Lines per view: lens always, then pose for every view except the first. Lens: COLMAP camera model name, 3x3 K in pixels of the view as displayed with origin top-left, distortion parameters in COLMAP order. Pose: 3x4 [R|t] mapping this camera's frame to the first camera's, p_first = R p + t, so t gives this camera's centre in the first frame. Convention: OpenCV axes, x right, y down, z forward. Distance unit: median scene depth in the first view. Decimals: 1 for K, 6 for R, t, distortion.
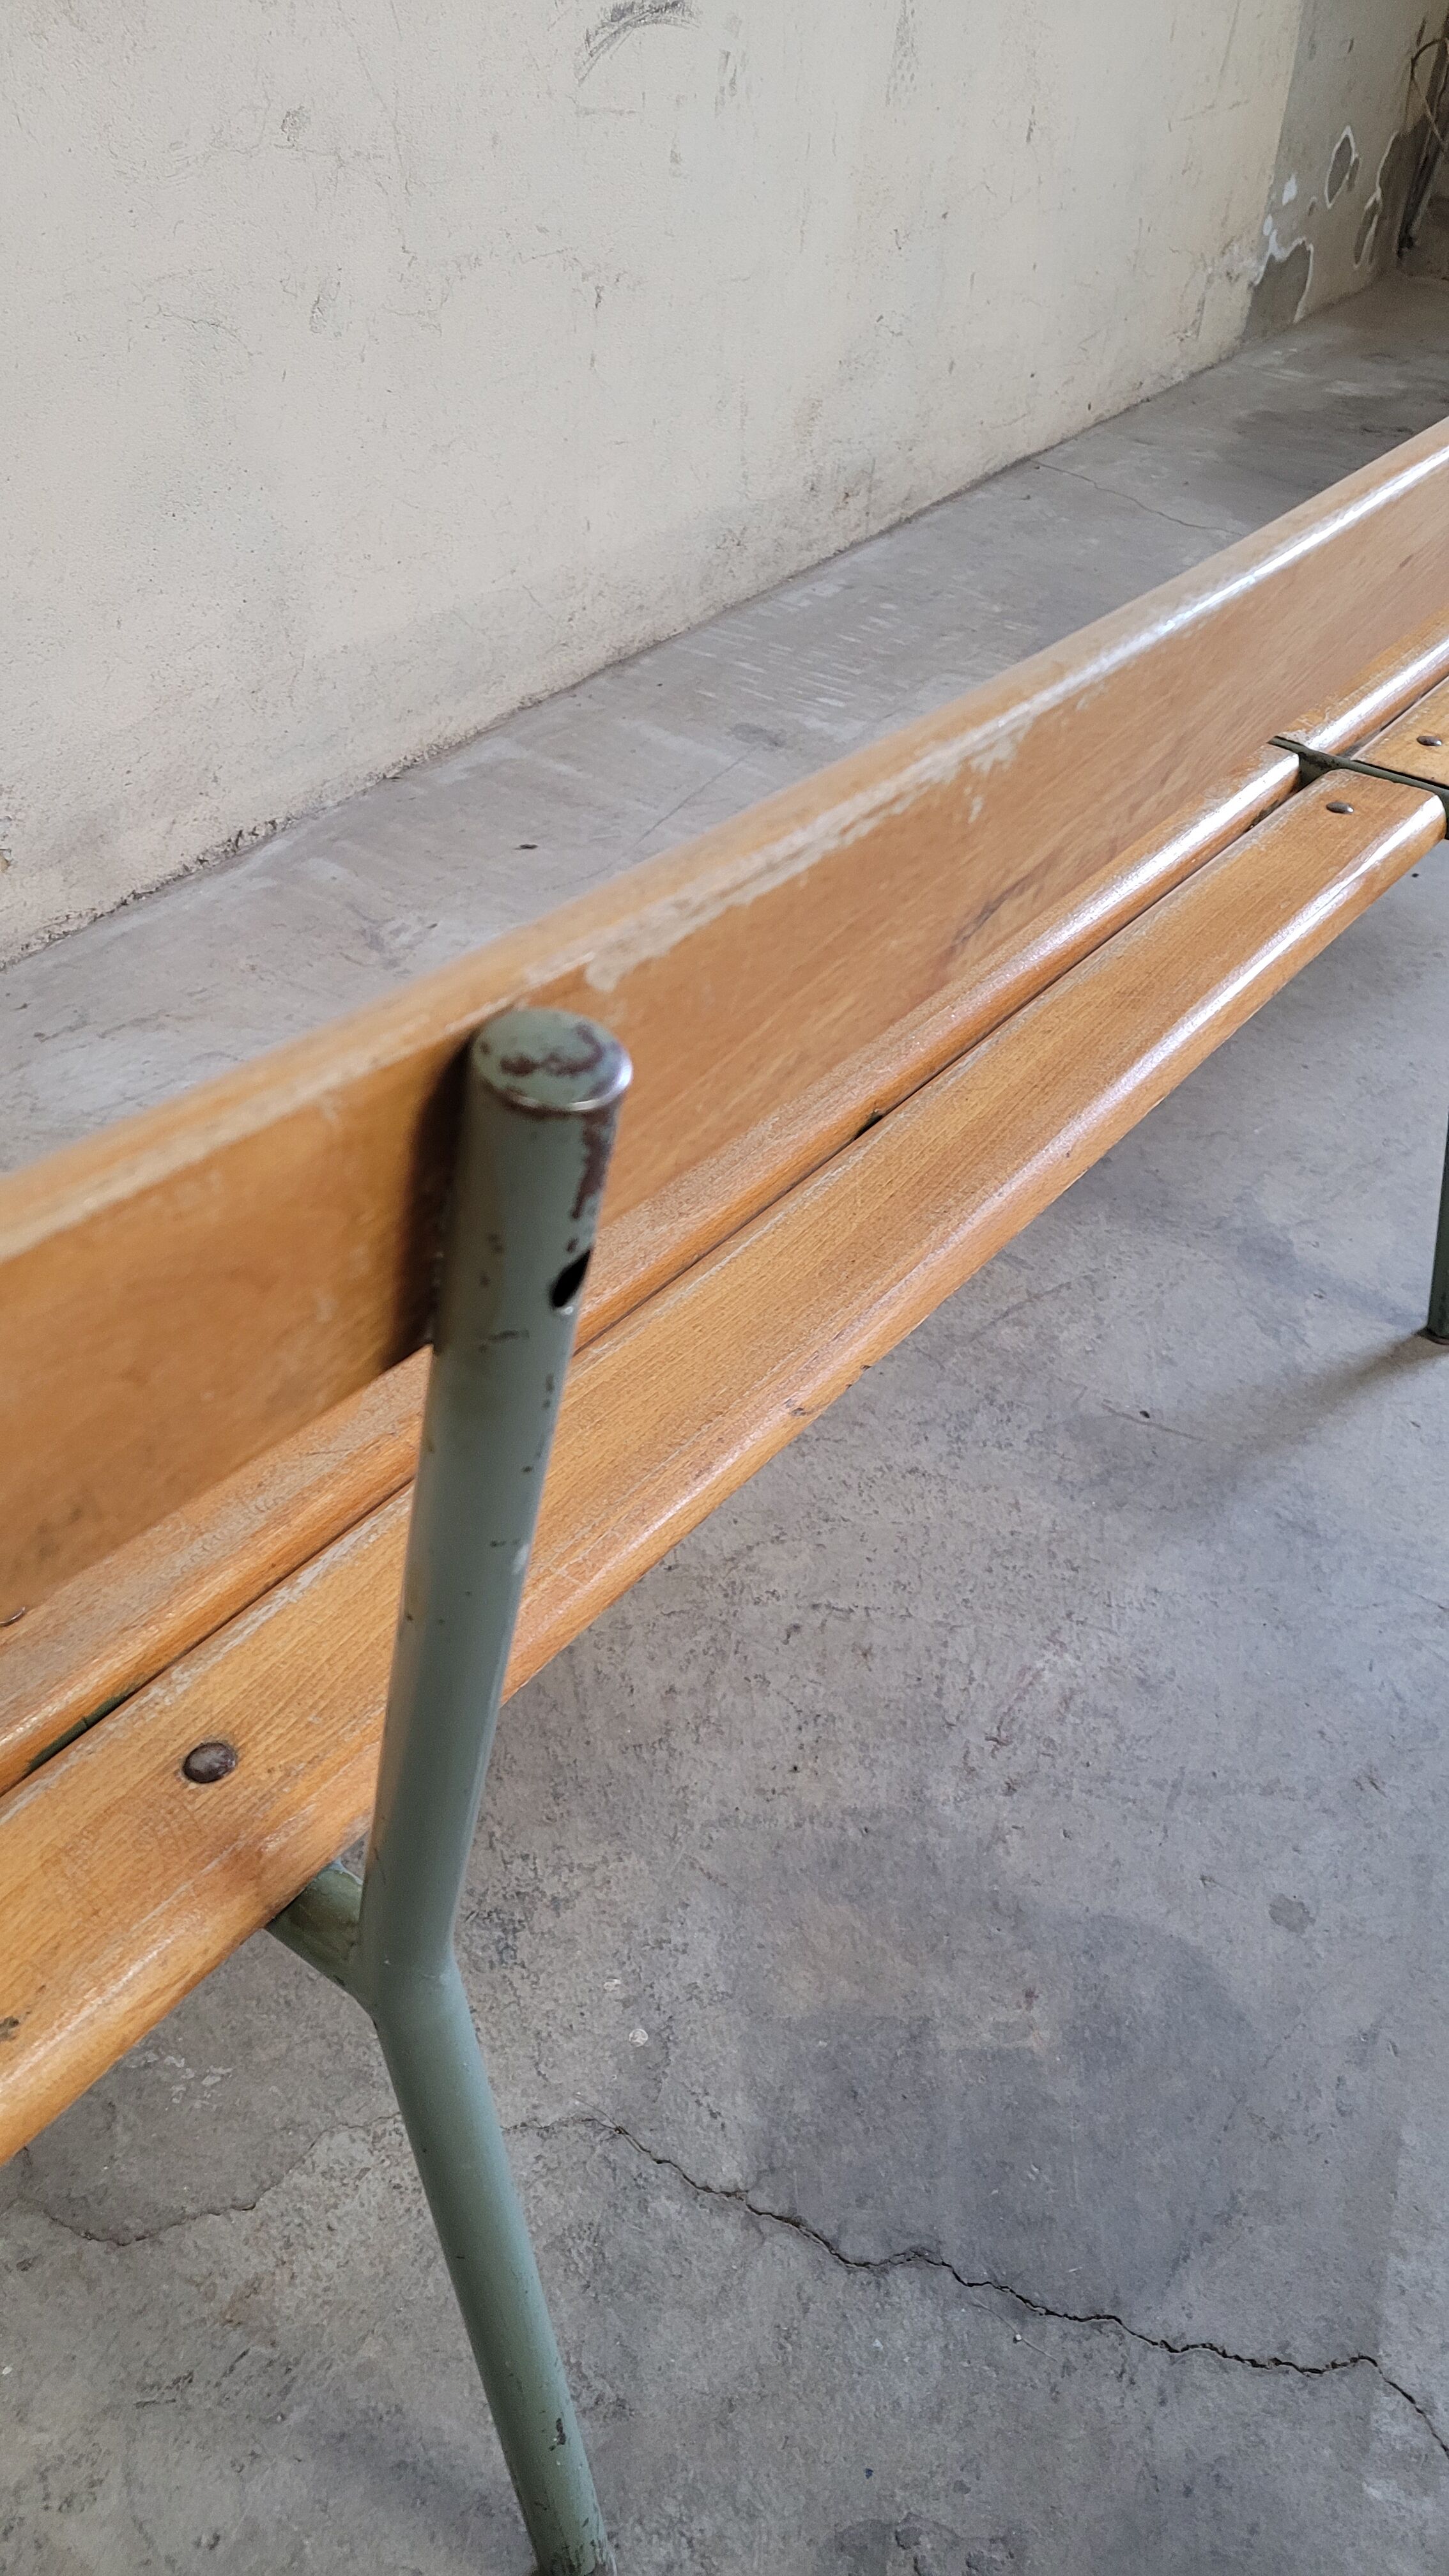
lens RADIAL K [[1932.0, 0, 721.9], [0, 1932.0, 1314.6], [0, 0, 1]] dist [0.054085, -0.034919]
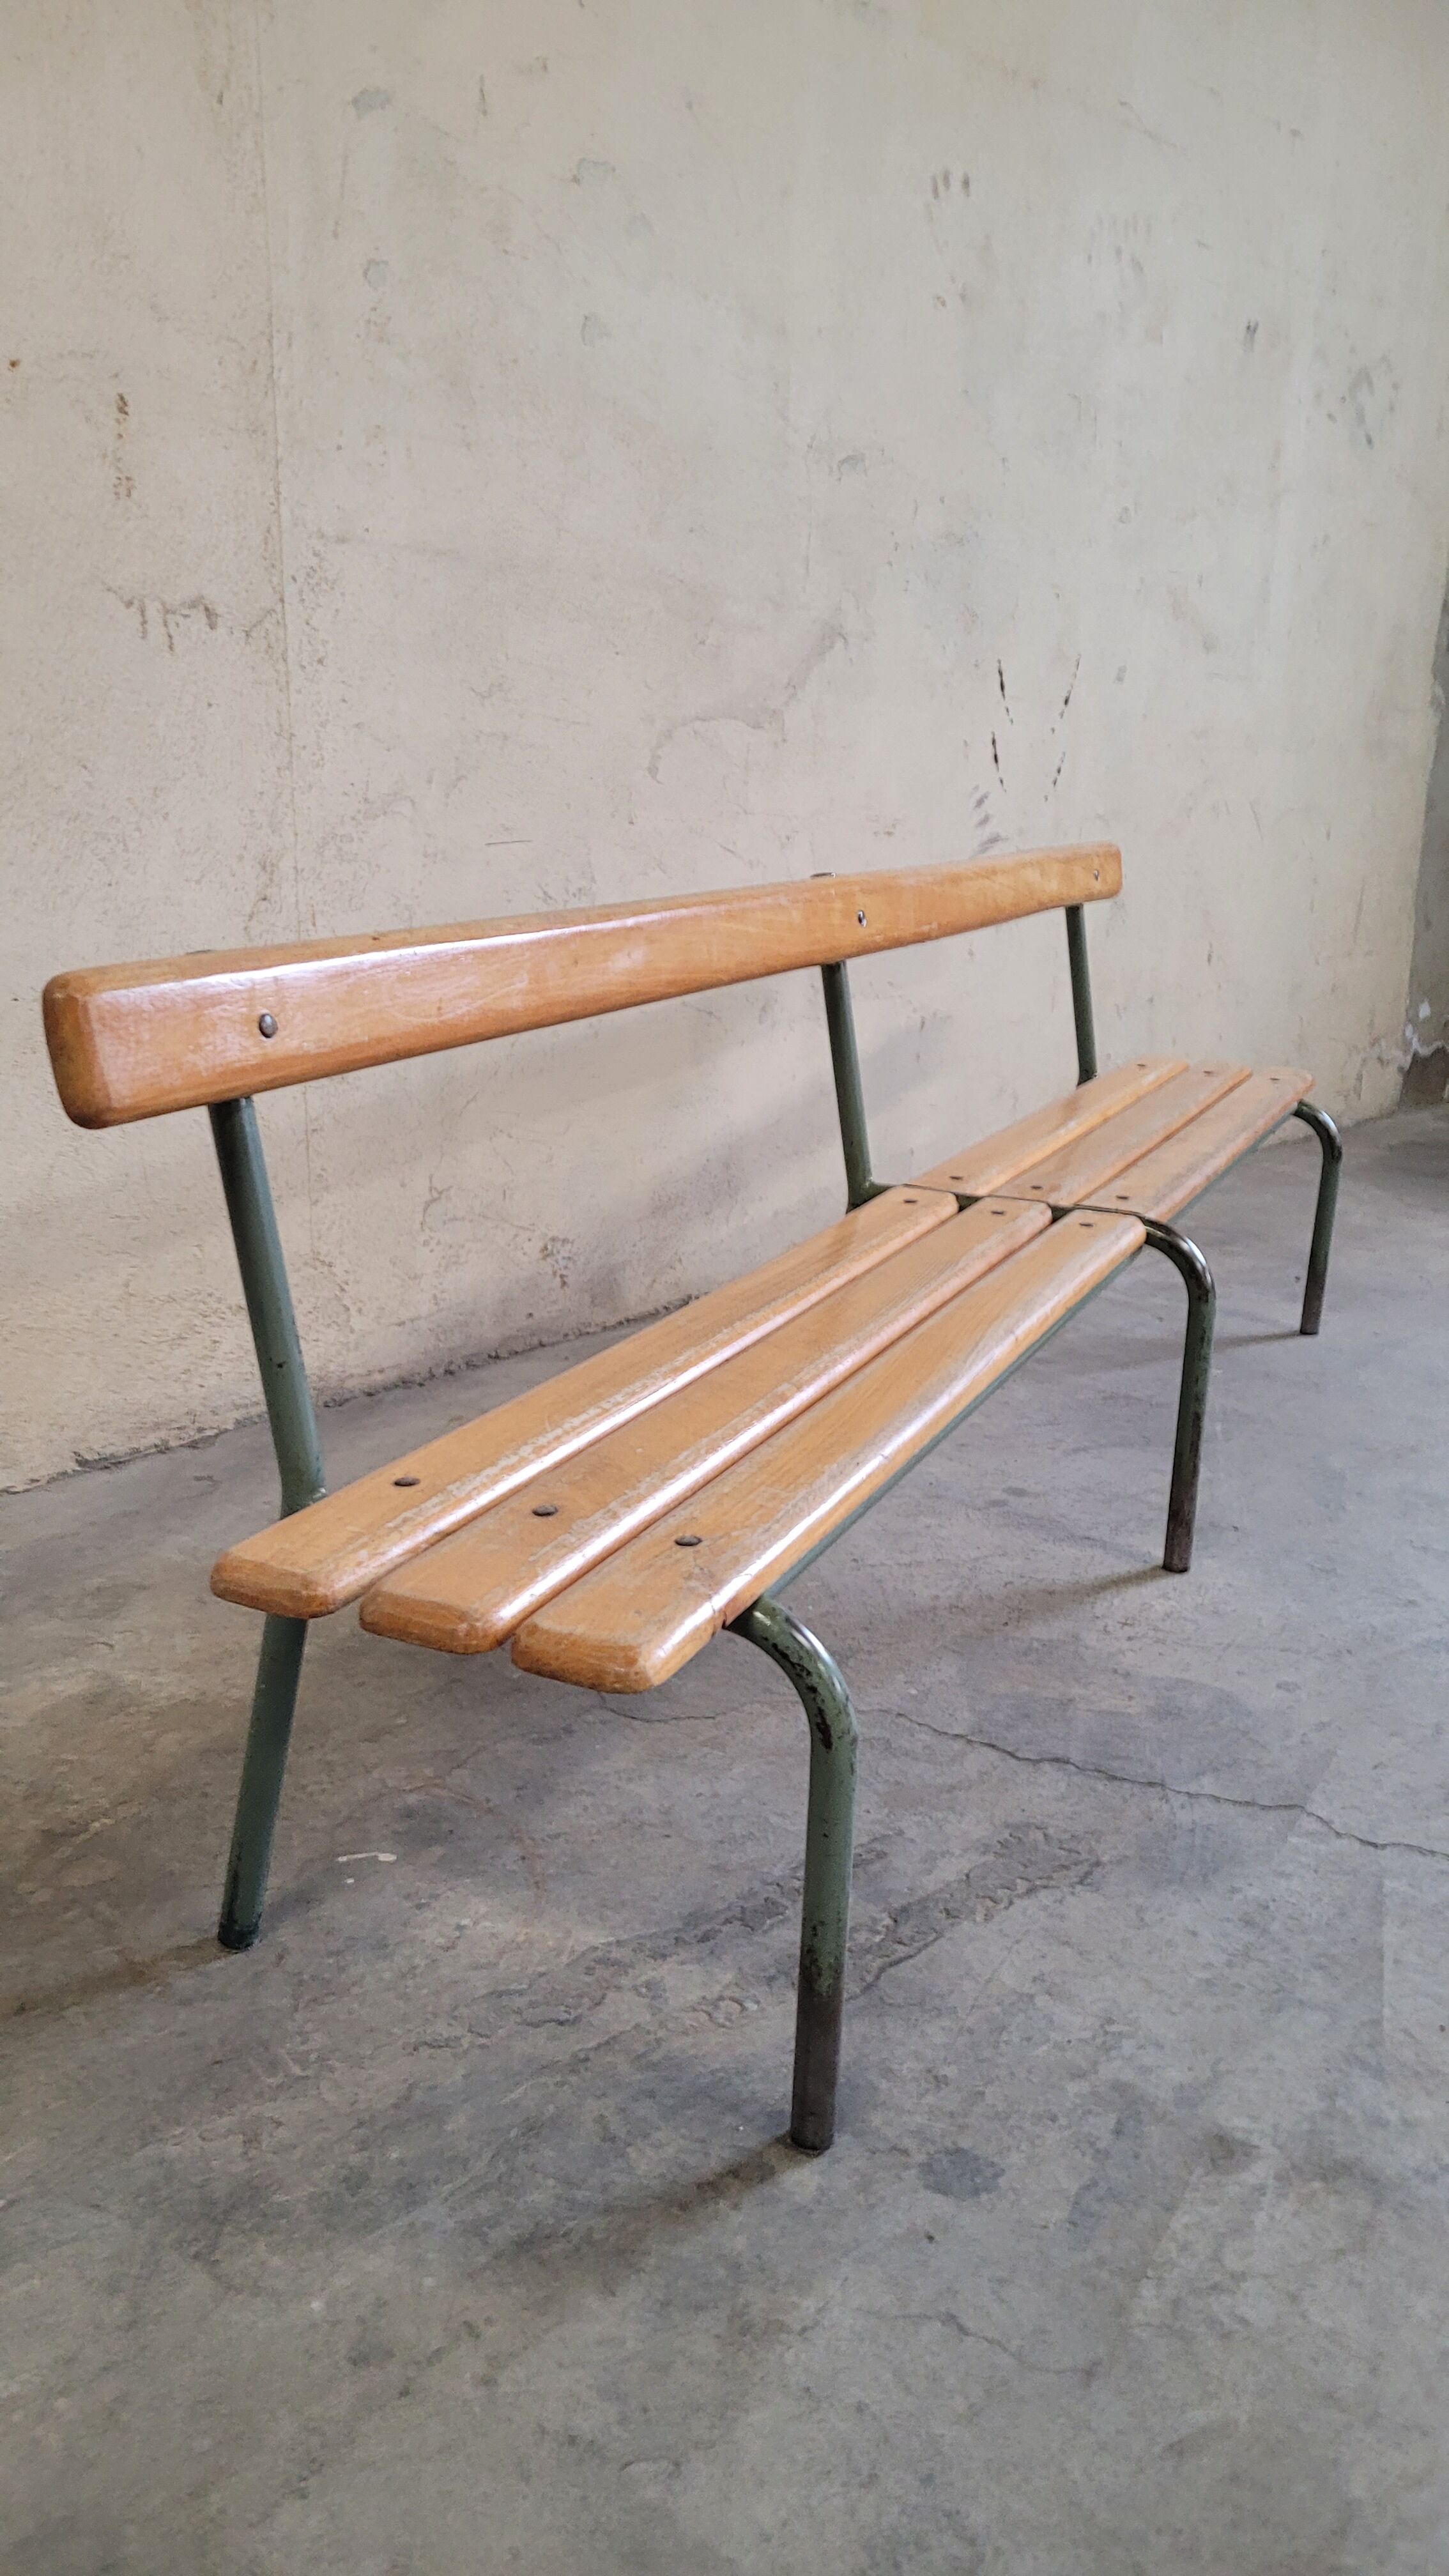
lens RADIAL K [[1932.0, 0, 718.8], [0, 1932.0, 1319.0], [0, 0, 1]] dist [0.054085, -0.034919]
pose [[0.986490, 0.005068, -0.163743, 0.063236], [-0.071478, 0.912676, -0.402384, 0.663957], [0.147405, 0.408651, 0.900708, -0.699801]]
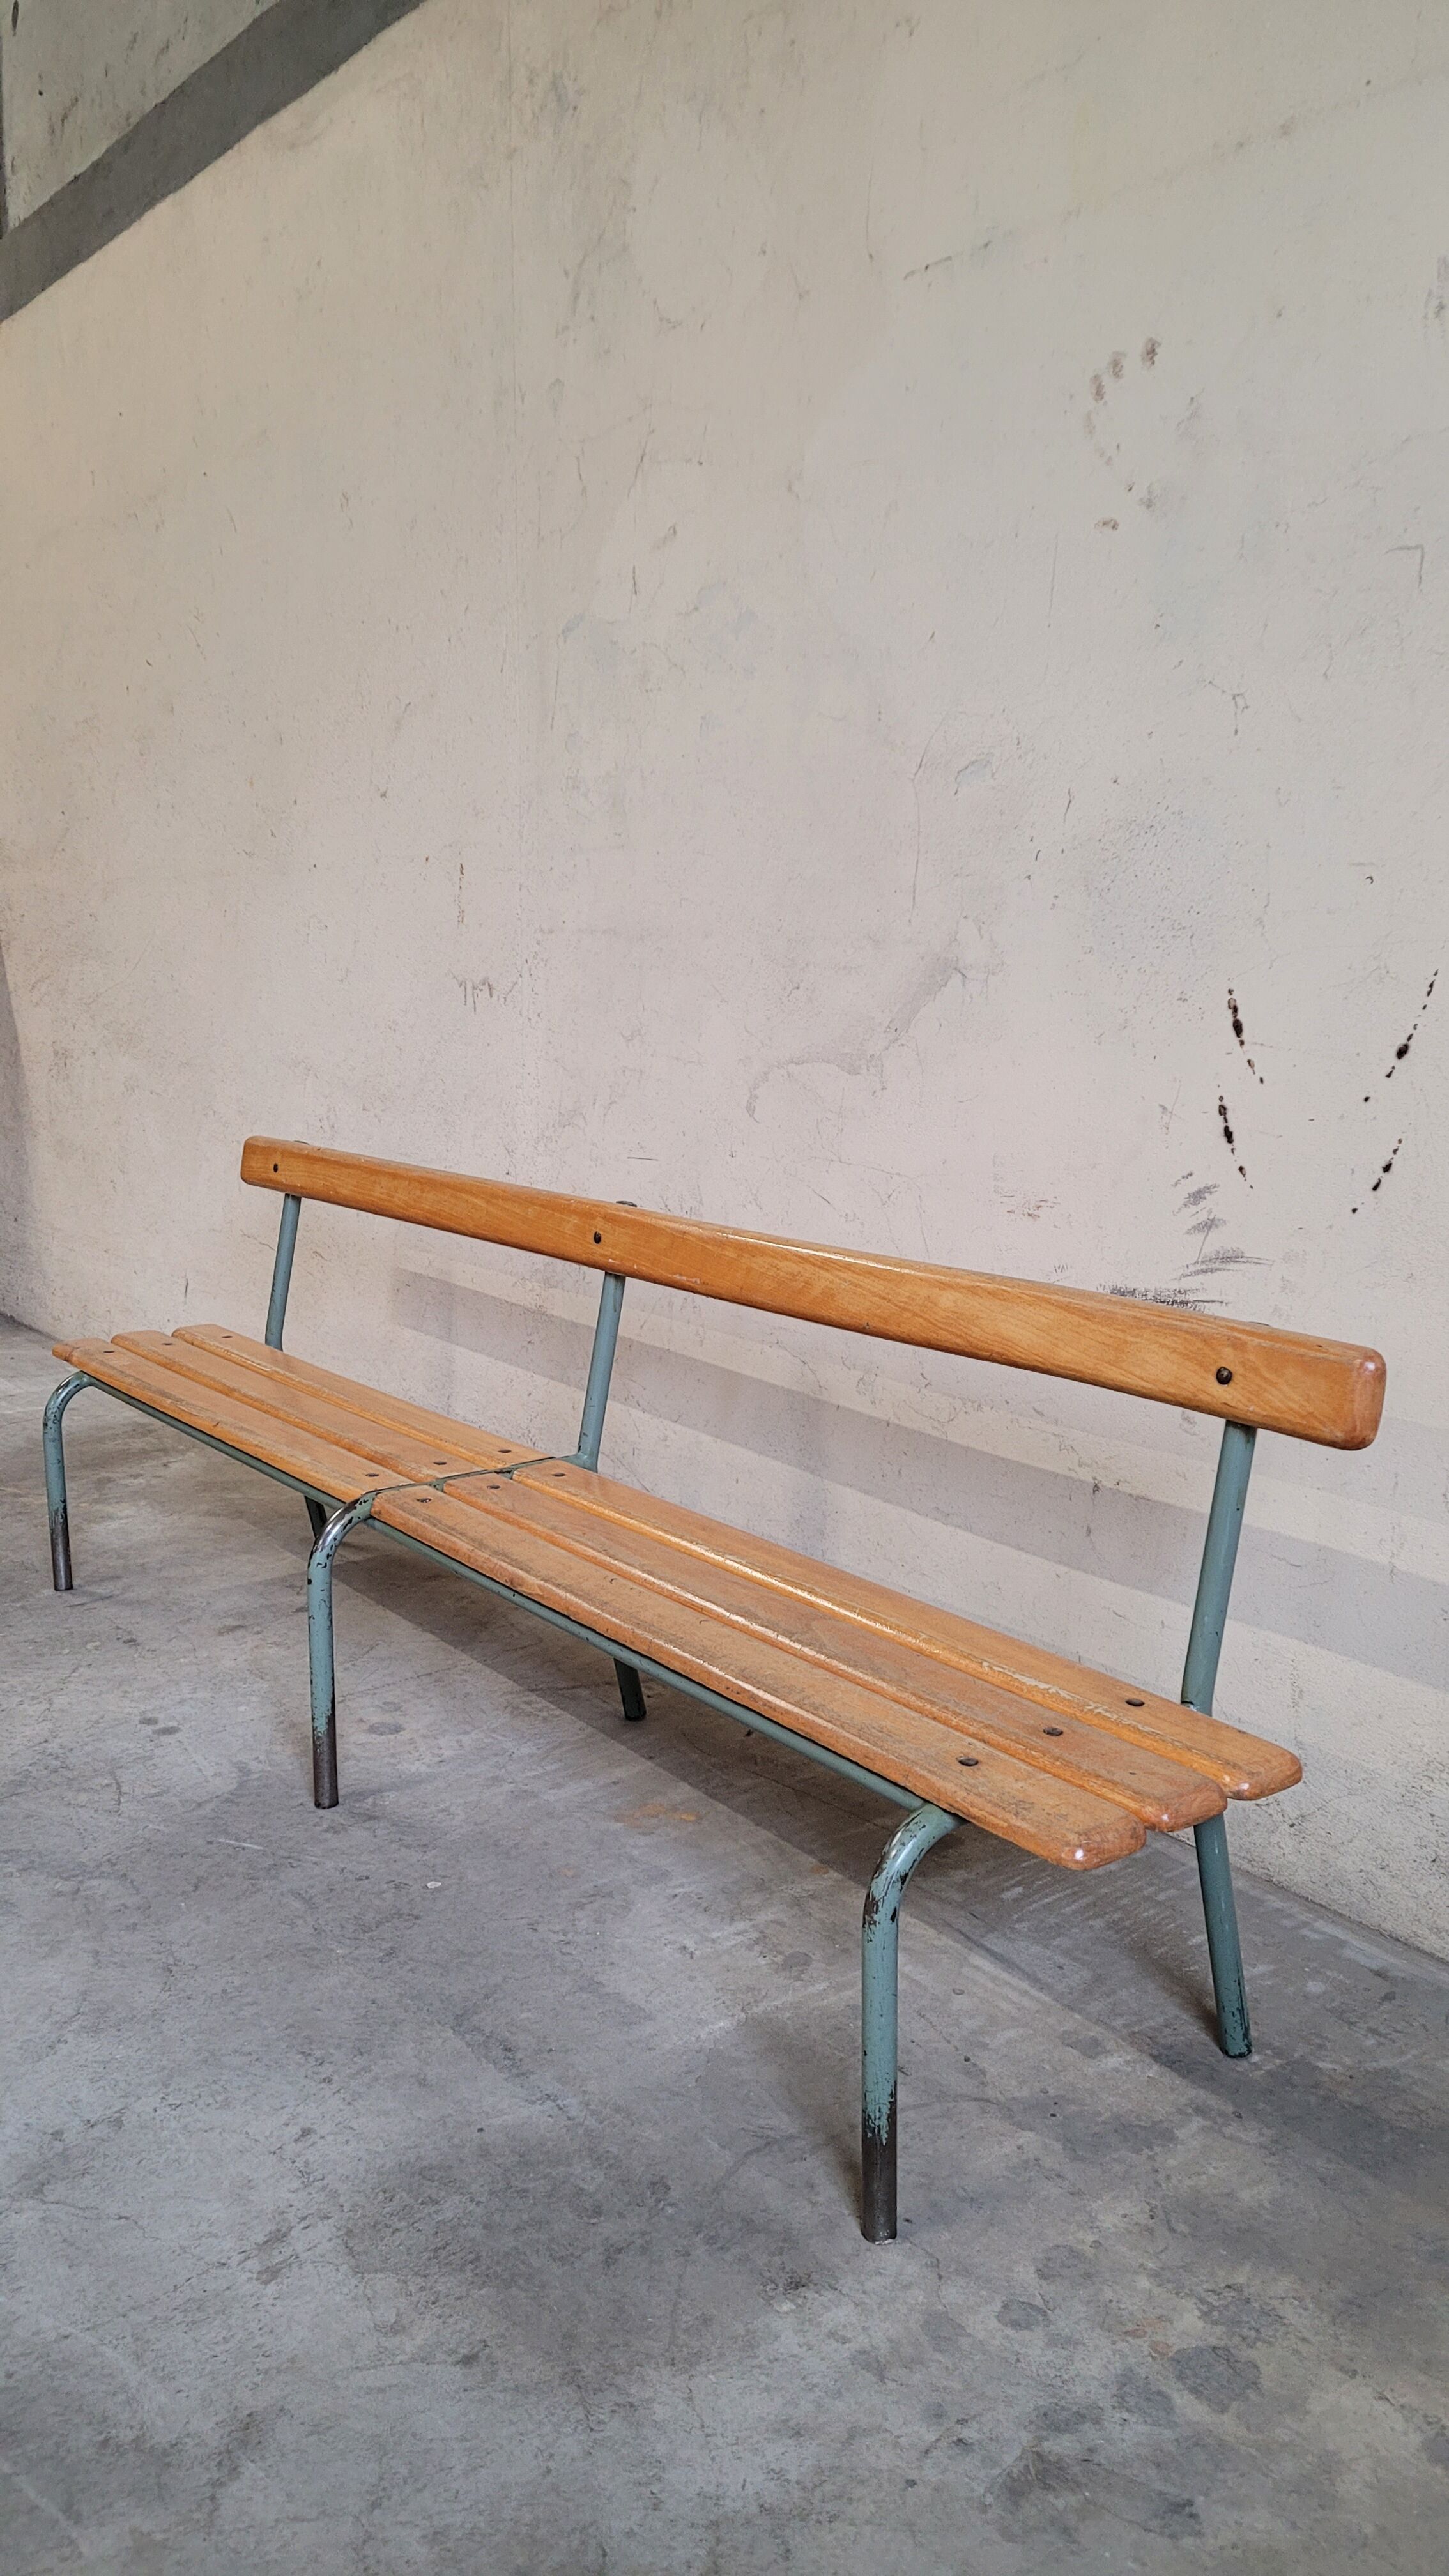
lens RADIAL K [[1932.0, 0, 724.6], [0, 1932.0, 1296.7], [0, 0, 1]] dist [0.054085, -0.034919]
pose [[-0.317778, 0.103505, -0.942499, 1.869195], [-0.627013, 0.722707, 0.290774, -1.380017], [0.711247, 0.683360, -0.164761, 1.651884]]
